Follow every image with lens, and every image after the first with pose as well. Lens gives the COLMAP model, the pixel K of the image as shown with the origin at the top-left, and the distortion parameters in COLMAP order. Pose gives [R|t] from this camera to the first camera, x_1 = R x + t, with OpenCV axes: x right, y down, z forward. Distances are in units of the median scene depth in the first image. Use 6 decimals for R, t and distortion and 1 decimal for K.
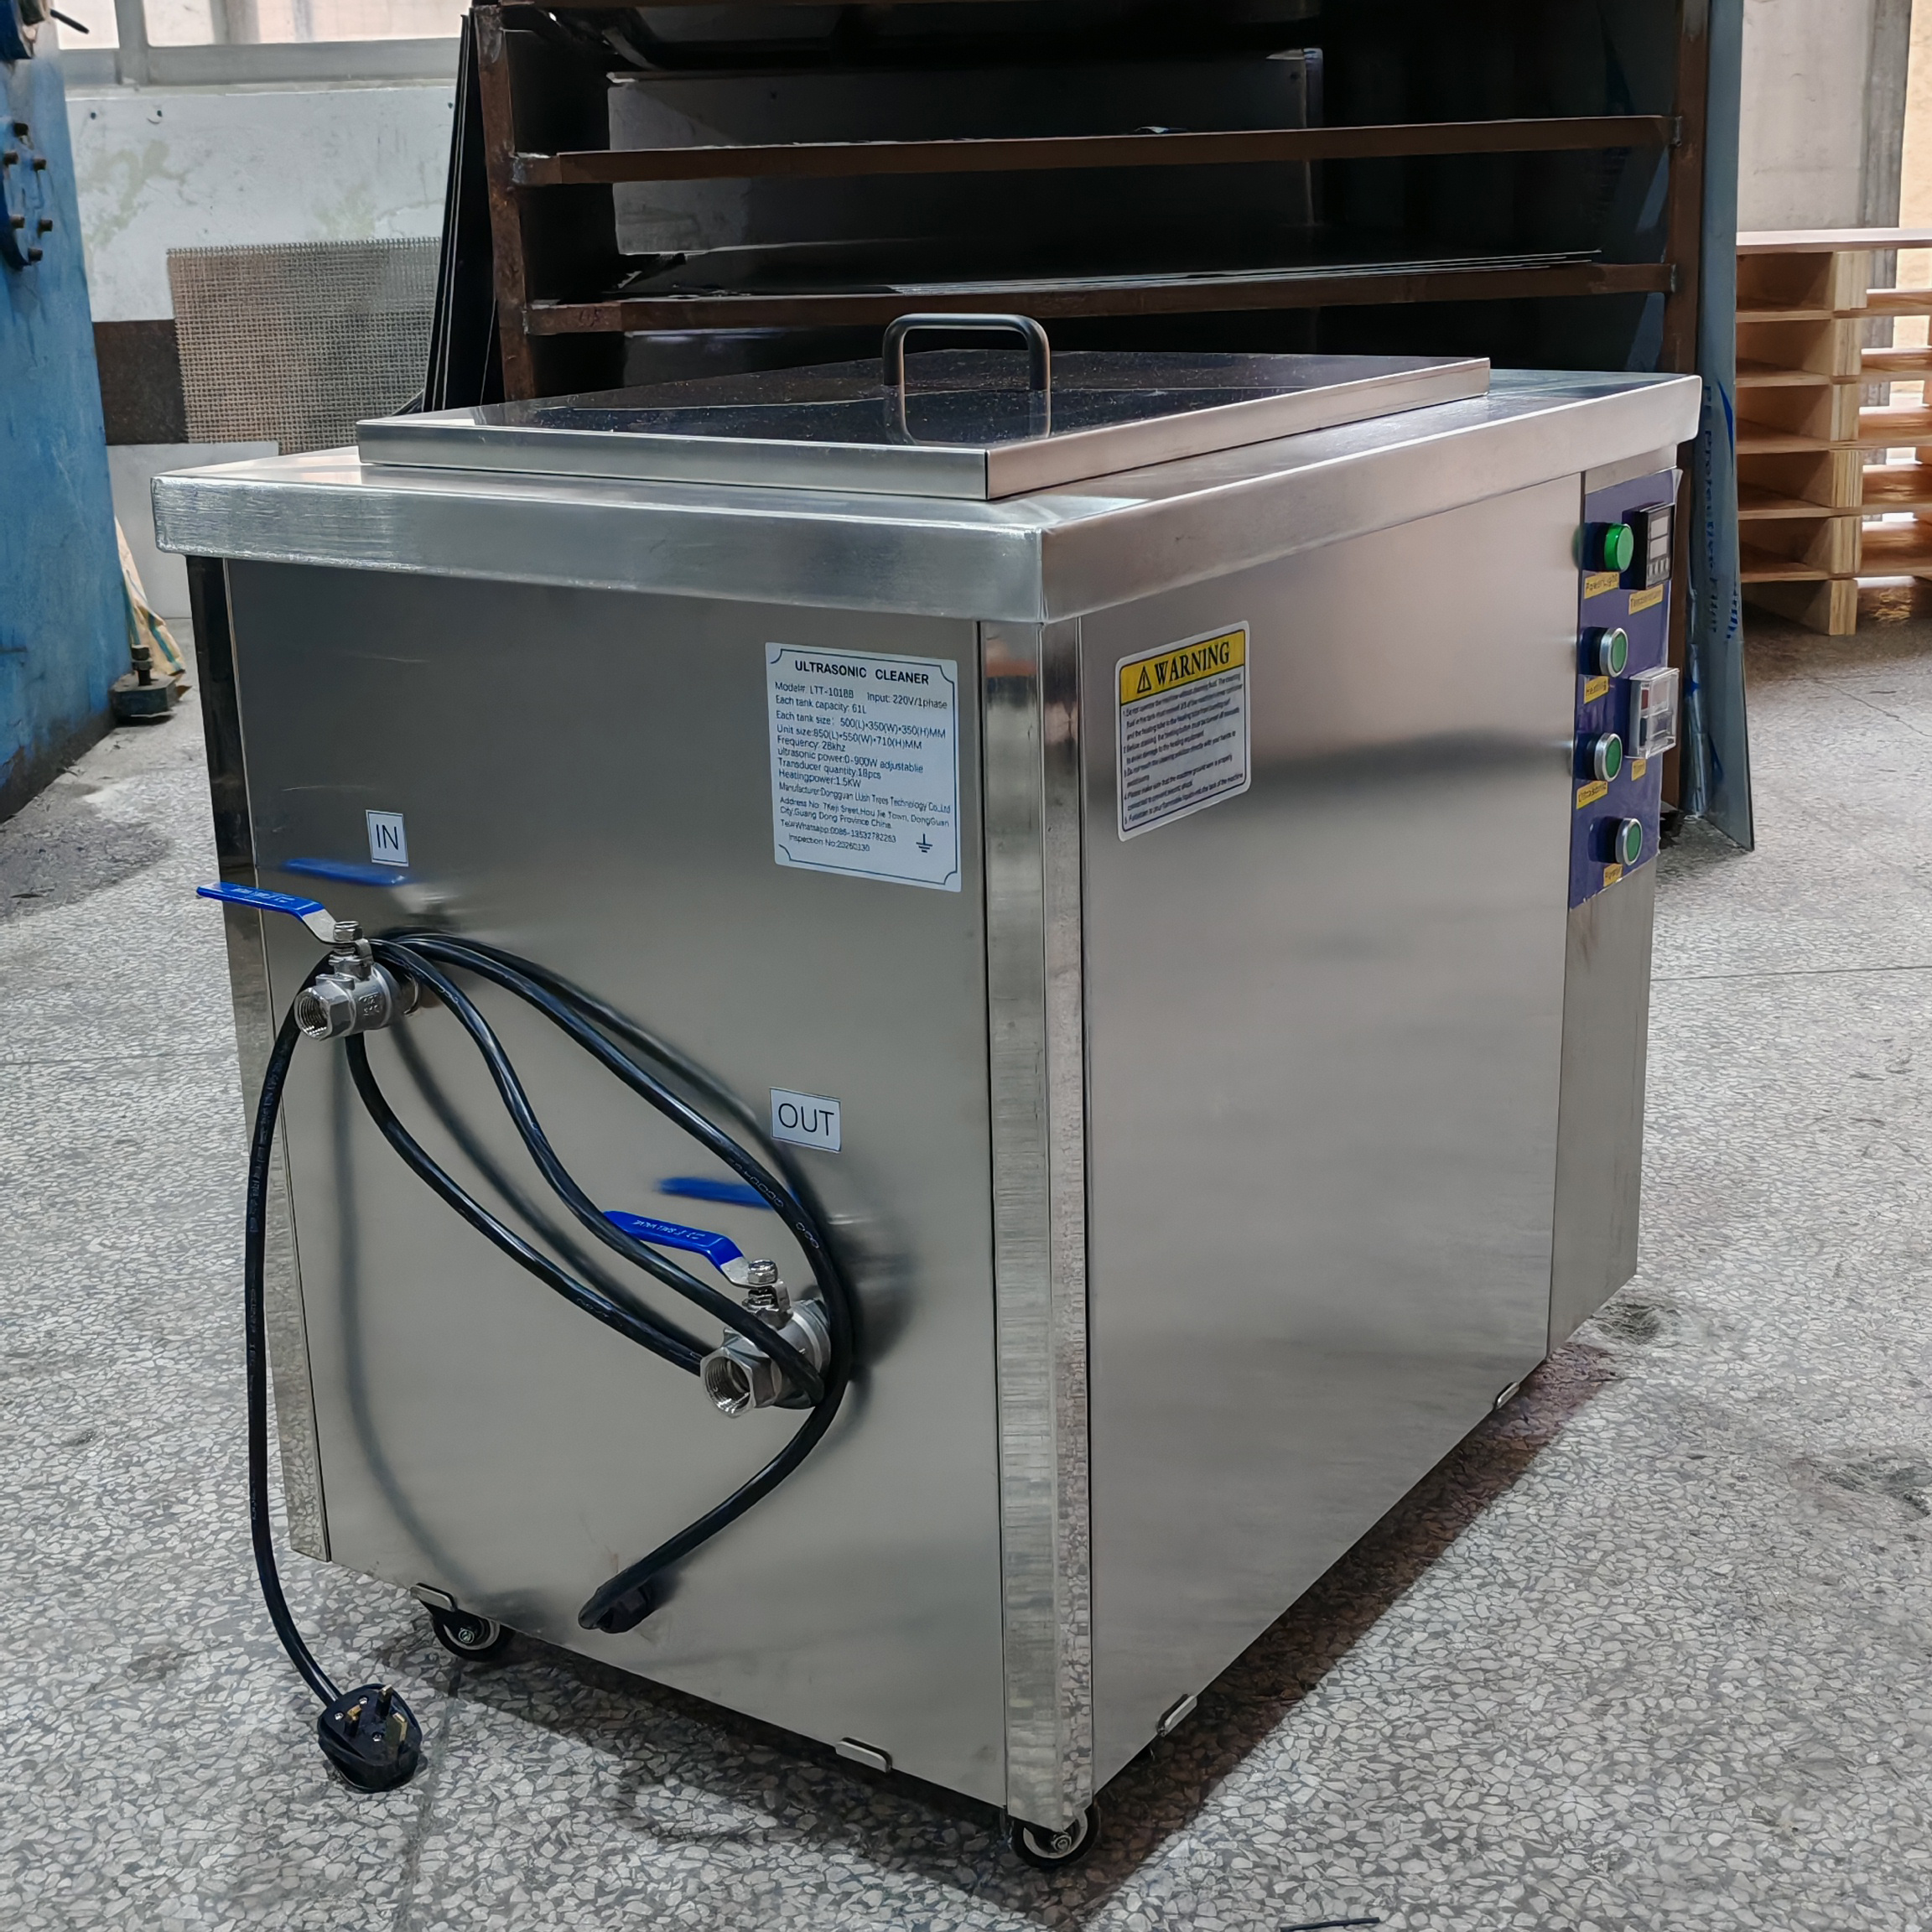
lens RADIAL K [[2665.6, 0, 1014.6], [0, 2665.6, 1046.0], [0, 0, 1]] dist [0.040622, -0.096473]
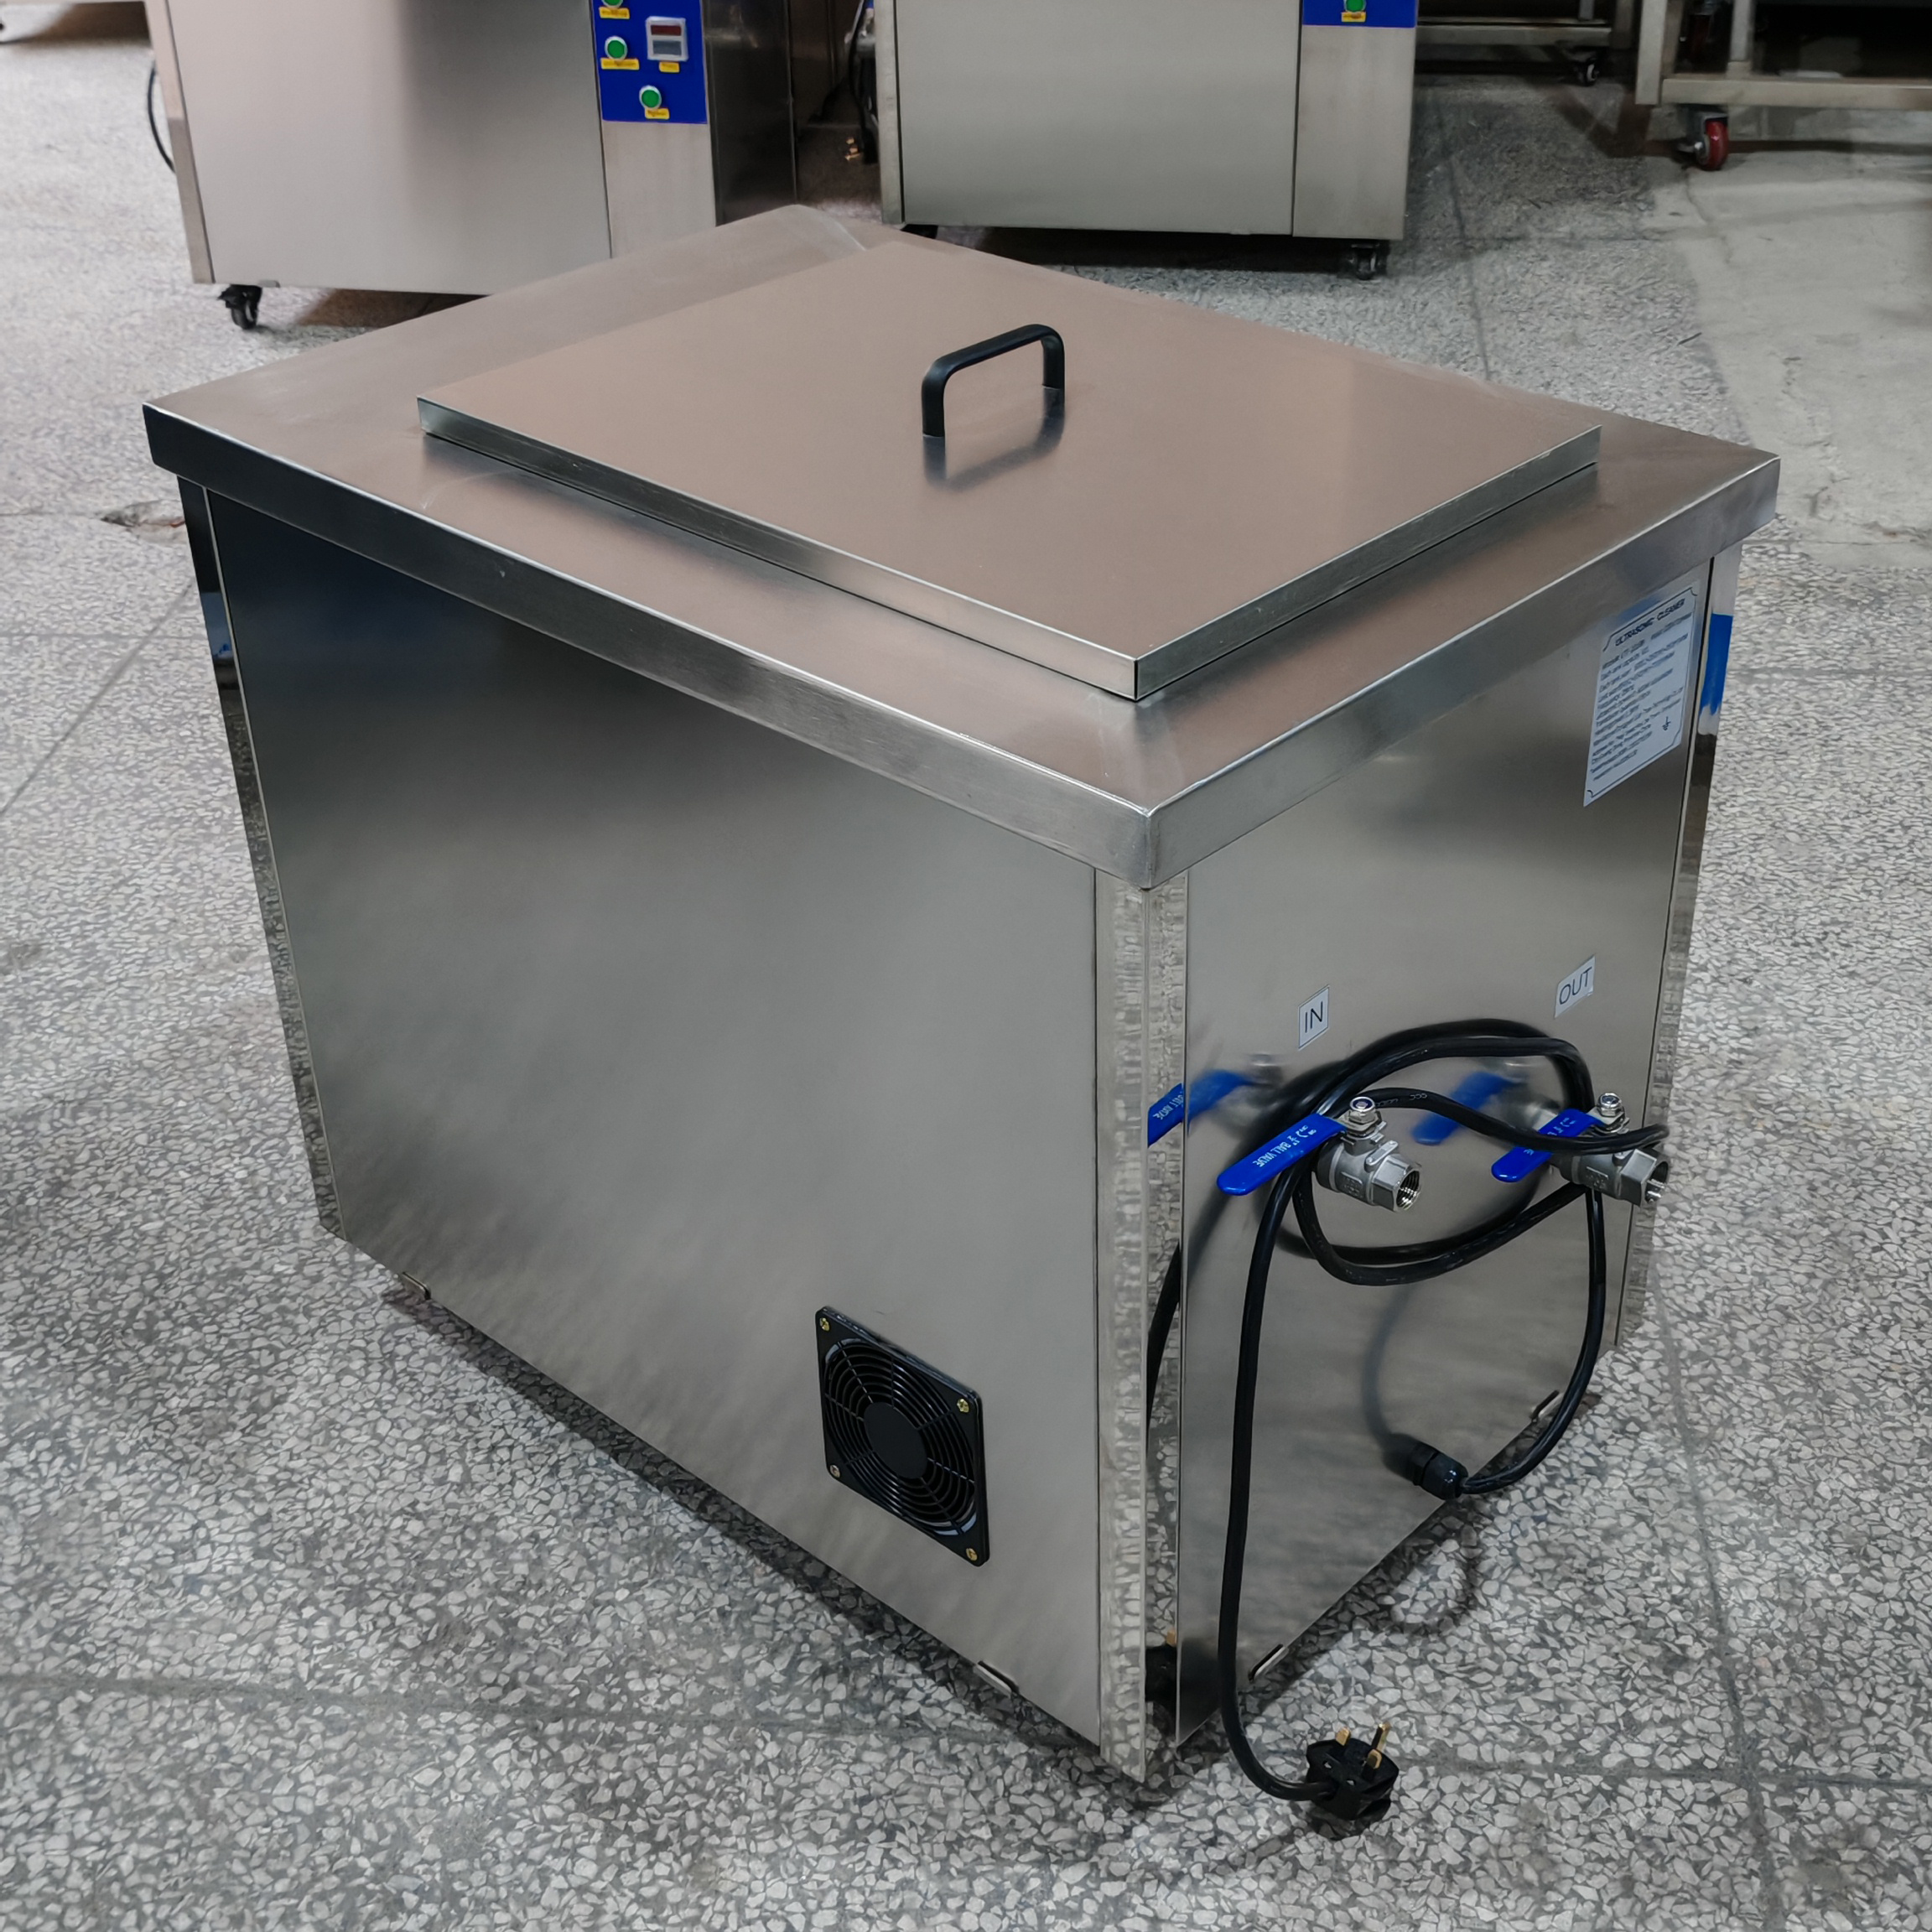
lens RADIAL K [[2641.2, 0, 966.0], [0, 2641.2, 966.0], [0, 0, 1]] dist [-0.020471, 0.032558]
pose [[0.167568, -0.501882, 0.848549, -1.167348], [0.326075, 0.840491, 0.432724, -0.606390], [-0.930374, 0.204180, 0.304491, 0.888482]]
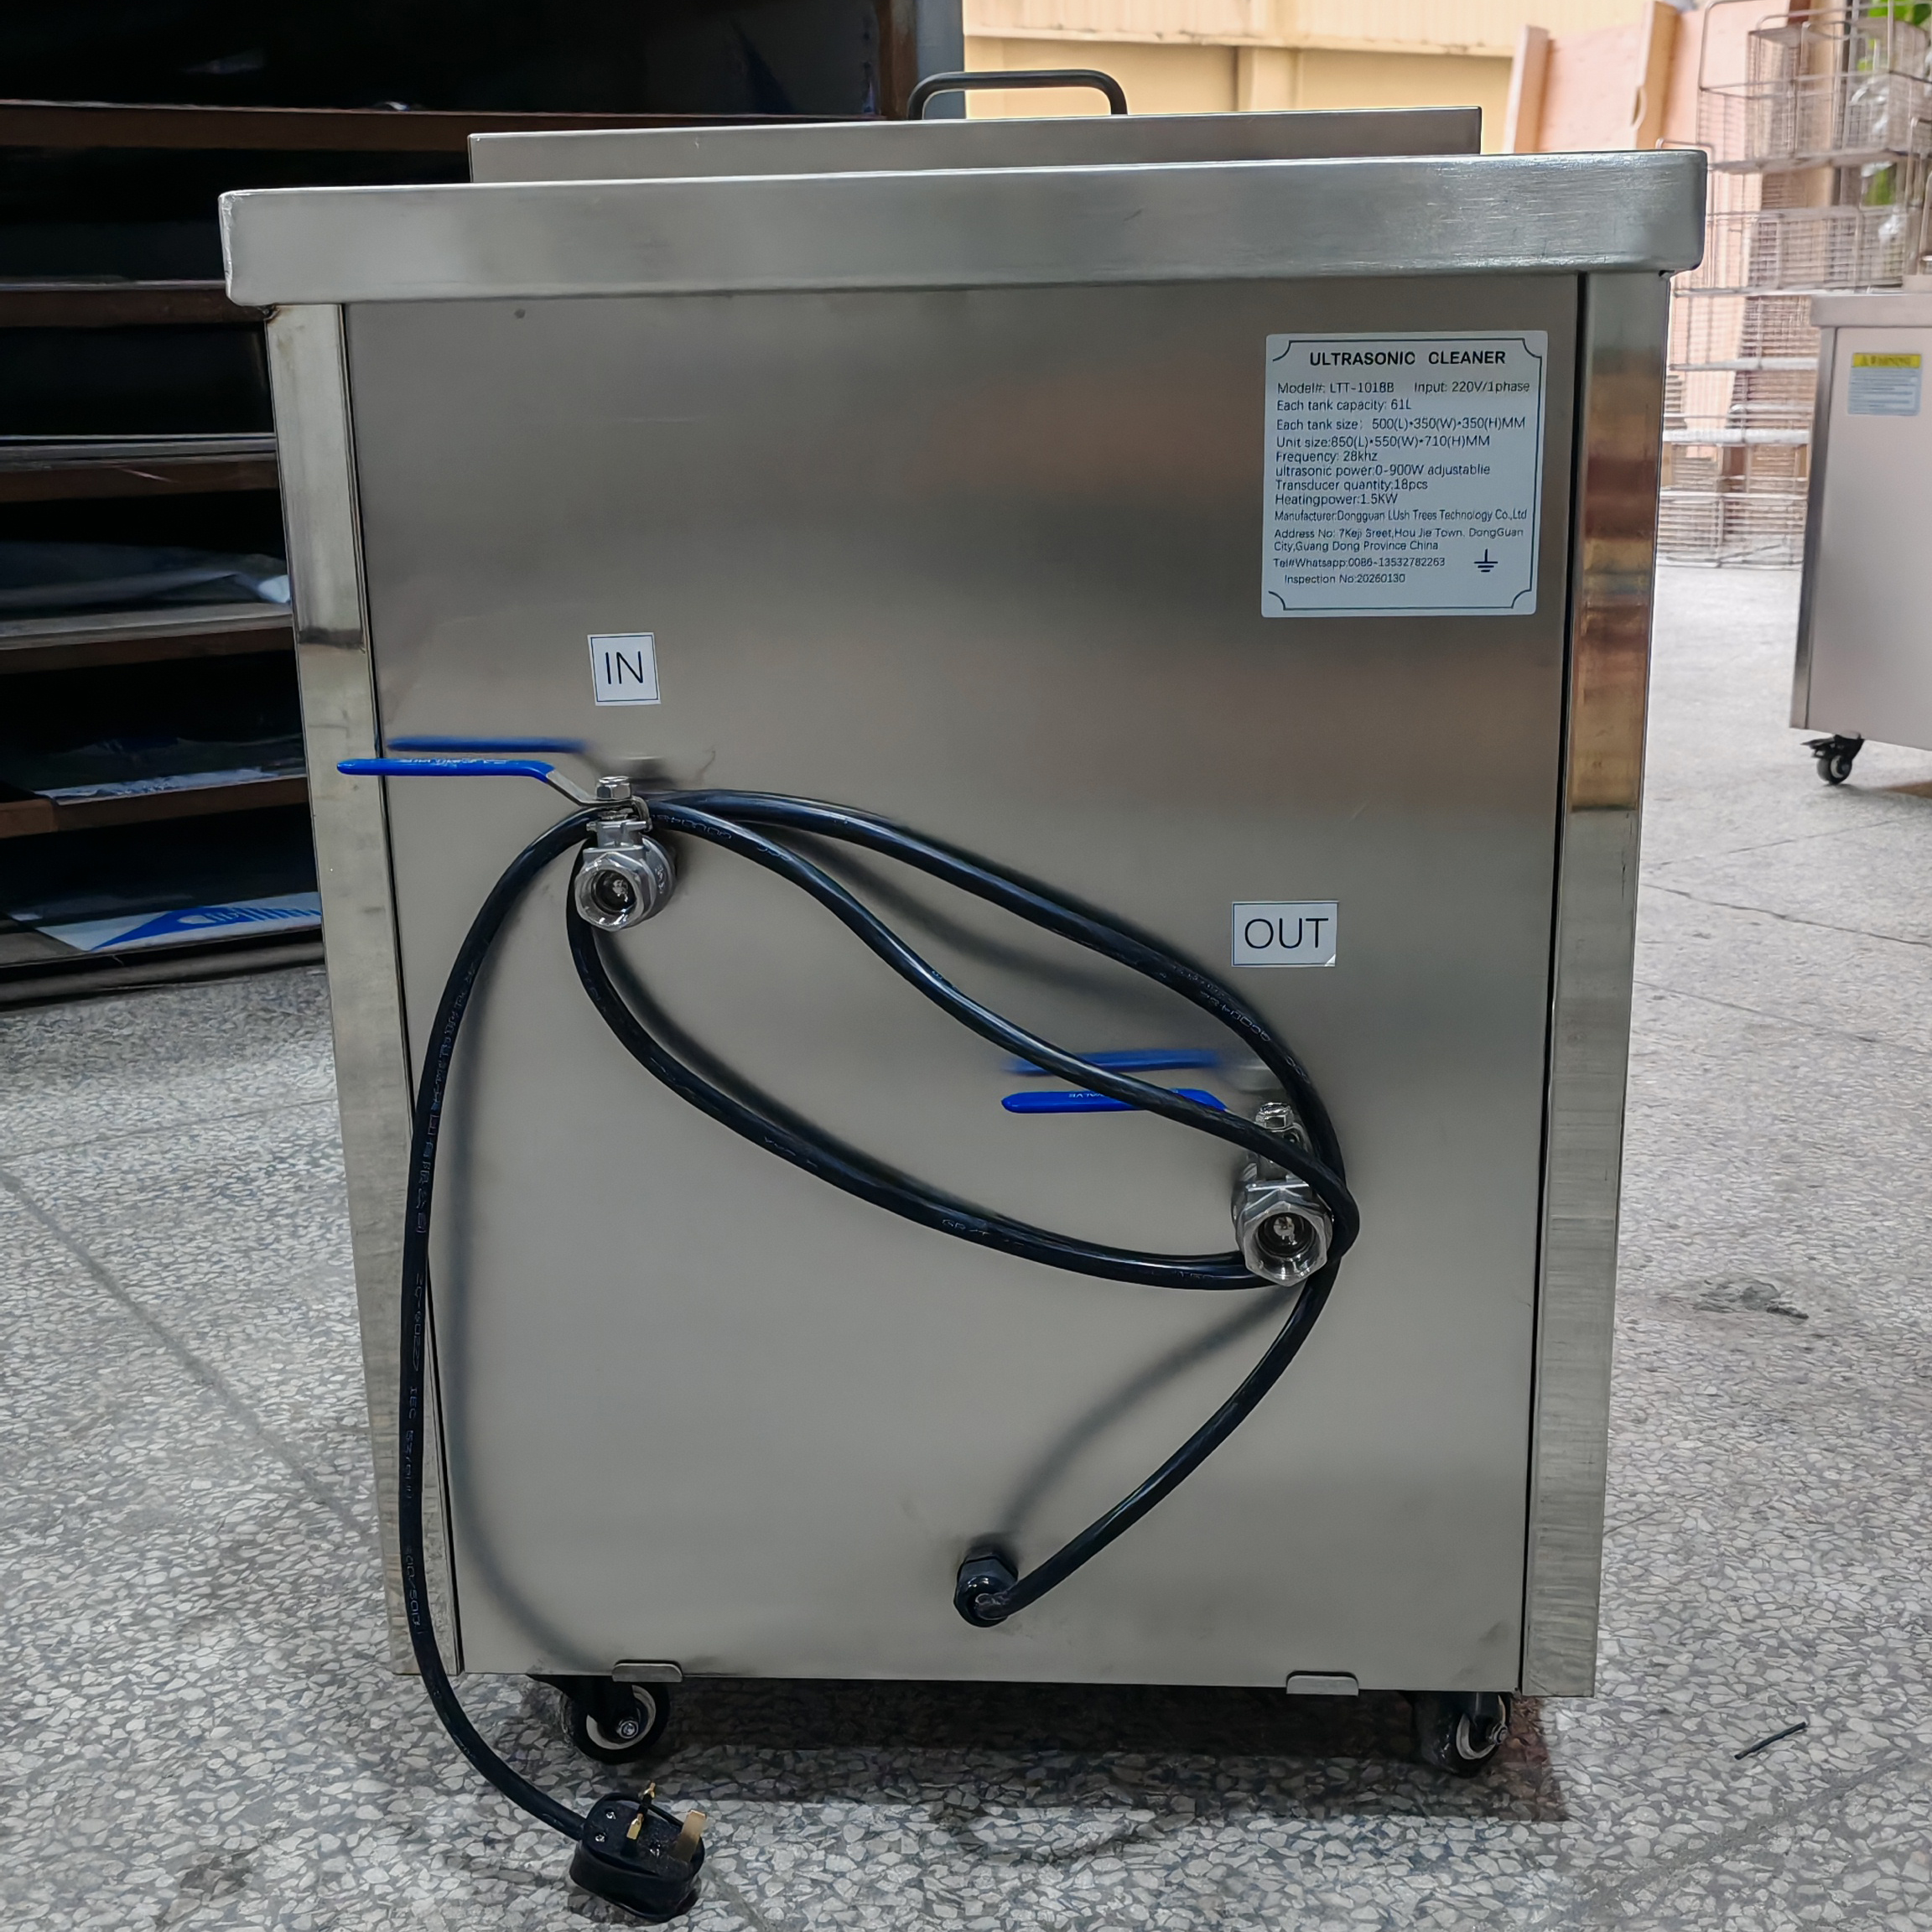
lens RADIAL K [[2592.6, 0, 1014.1], [0, 2592.6, 1278.0], [0, 0, 1]] dist [0.068507, -0.352219]
pose [[0.873324, -0.158955, 0.460476, -0.550544], [0.152087, 0.986984, 0.052262, 0.079385], [-0.462790, 0.024391, 0.886132, 0.313102]]
